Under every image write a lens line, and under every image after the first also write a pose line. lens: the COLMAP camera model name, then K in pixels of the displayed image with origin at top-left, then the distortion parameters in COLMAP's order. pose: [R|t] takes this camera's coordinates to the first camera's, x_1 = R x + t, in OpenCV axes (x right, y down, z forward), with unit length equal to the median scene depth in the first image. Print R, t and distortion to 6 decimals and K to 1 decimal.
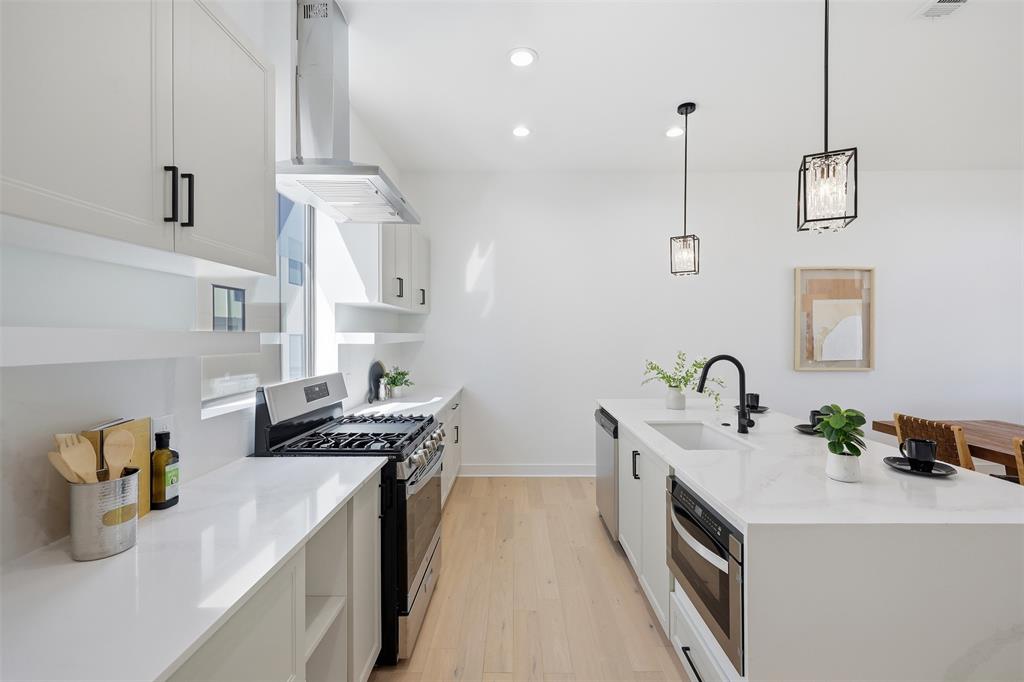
lens RADIAL K [[427.8, 0, 513.1], [0, 427.8, 338.4], [0, 0, 1]] dist [-0.001610, -0.000210]
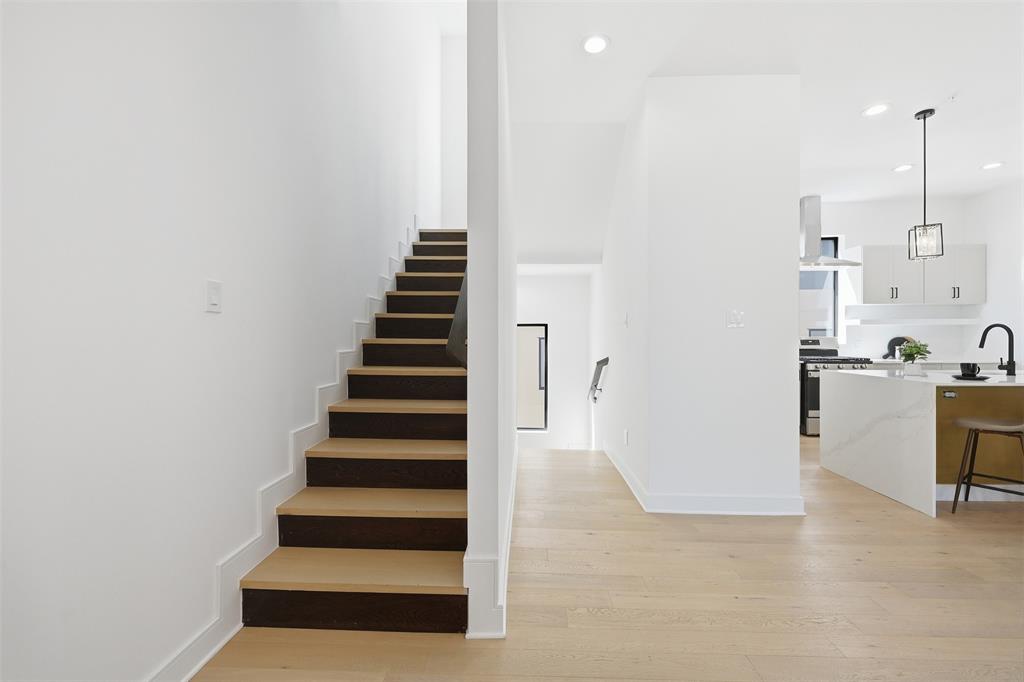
lens RADIAL K [[413.6, 0, 512.7], [0, 413.6, 337.4], [0, 0, 1]] dist [0.000457, 0.000101]
pose [[-0.038133, 0.002912, -0.999268, 1.607594], [-0.008495, 0.999959, 0.003238, 0.076595], [0.999237, 0.008613, -0.038106, -0.528712]]
